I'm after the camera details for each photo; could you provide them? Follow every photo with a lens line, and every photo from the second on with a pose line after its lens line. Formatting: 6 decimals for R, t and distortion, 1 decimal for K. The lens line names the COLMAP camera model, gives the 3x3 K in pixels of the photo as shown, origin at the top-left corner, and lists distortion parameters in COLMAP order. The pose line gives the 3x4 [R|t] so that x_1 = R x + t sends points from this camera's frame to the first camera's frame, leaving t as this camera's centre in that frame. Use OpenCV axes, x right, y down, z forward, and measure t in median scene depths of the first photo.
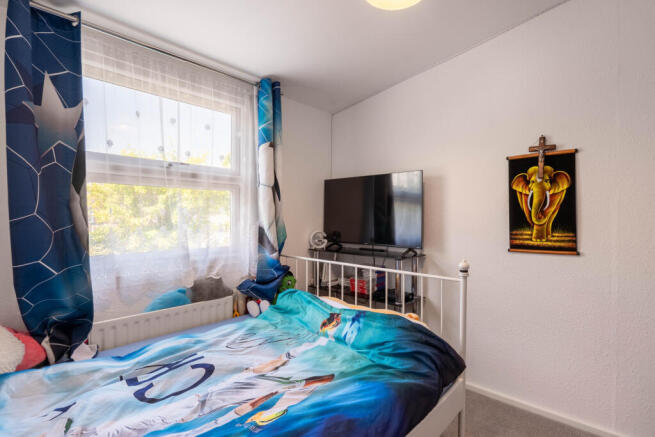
lens RADIAL K [[325.9, 0, 328.4], [0, 325.9, 218.8], [0, 0, 1]] dist [0.002241, 0.000345]
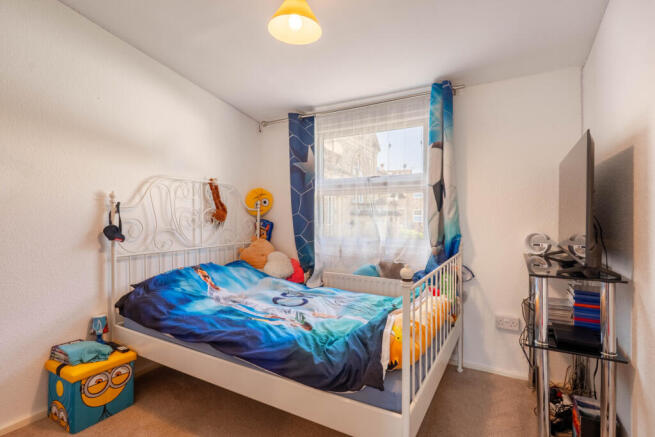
lens RADIAL K [[325.9, 0, 328.6], [0, 325.9, 217.2], [0, 0, 1]] dist [0.002241, 0.000345]
pose [[0.220721, 0.002110, -0.975335, 0.987825], [-0.006819, 0.999977, 0.000620, 0.007209], [0.975313, 0.006514, 0.220730, 0.554101]]
